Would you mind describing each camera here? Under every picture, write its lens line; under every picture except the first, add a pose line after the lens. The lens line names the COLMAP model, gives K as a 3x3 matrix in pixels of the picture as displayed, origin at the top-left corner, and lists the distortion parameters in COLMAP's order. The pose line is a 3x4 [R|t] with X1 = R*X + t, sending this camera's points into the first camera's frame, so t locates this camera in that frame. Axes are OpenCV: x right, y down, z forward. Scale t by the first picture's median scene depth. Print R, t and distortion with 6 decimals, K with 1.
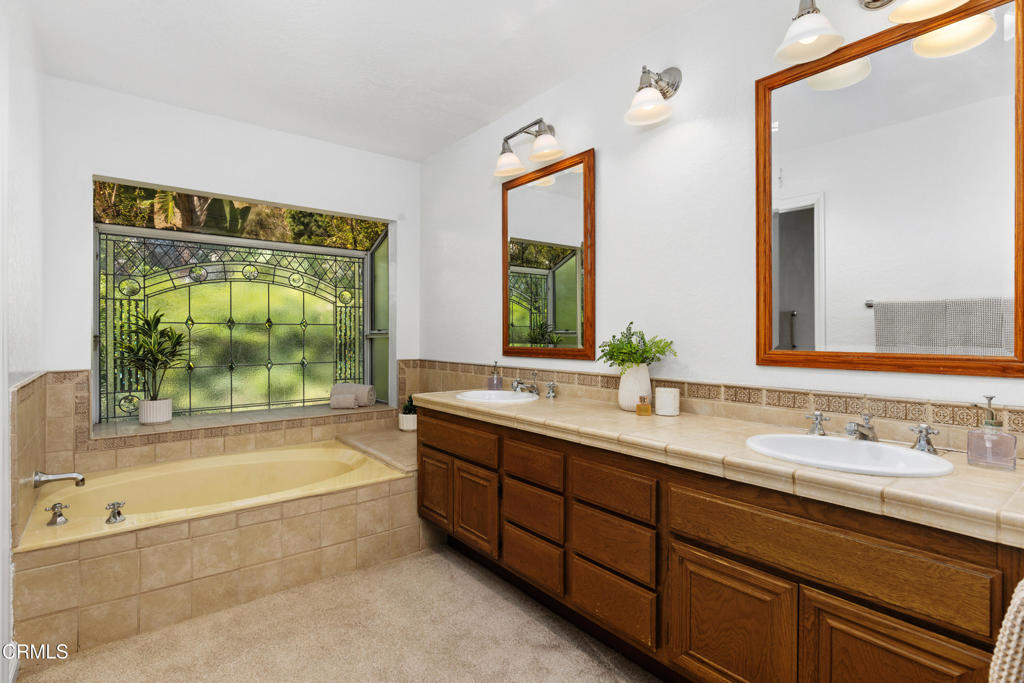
lens RADIAL K [[507.2, 0, 510.4], [0, 507.2, 337.5], [0, 0, 1]] dist [-0.000719, -0.000064]
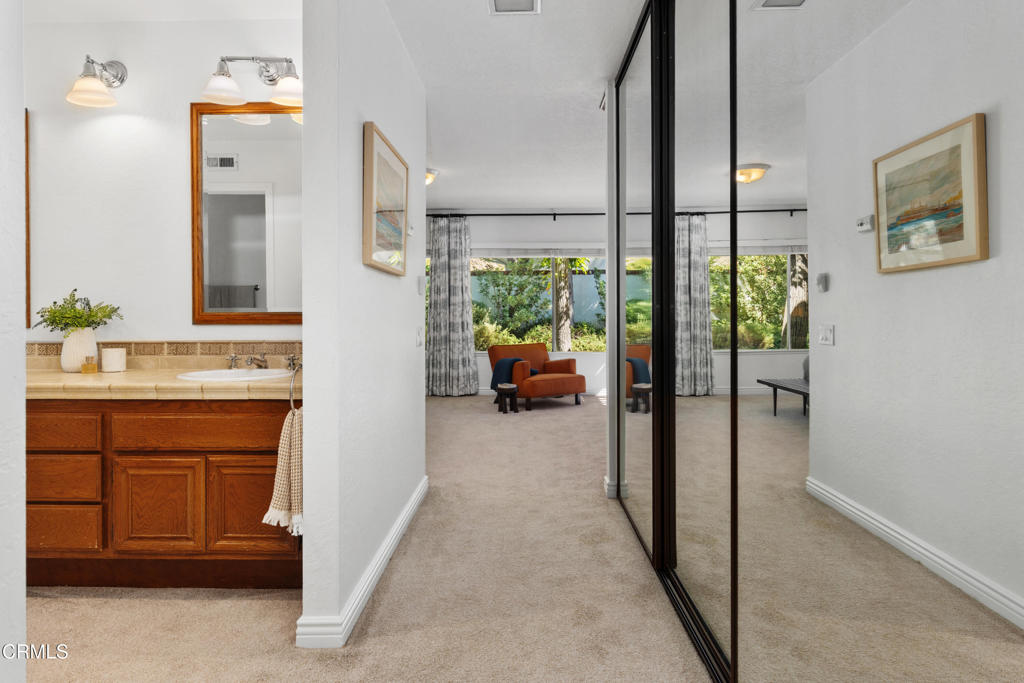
lens RADIAL K [[607.3, 0, 517.2], [0, 607.3, 315.0], [0, 0, 1]] dist [-0.003785, -0.000699]
pose [[0.645563, -0.005588, 0.763686, -0.141664], [0.008443, 0.999964, 0.000179, 0.033903], [-0.763660, 0.006332, 0.645587, -0.557761]]
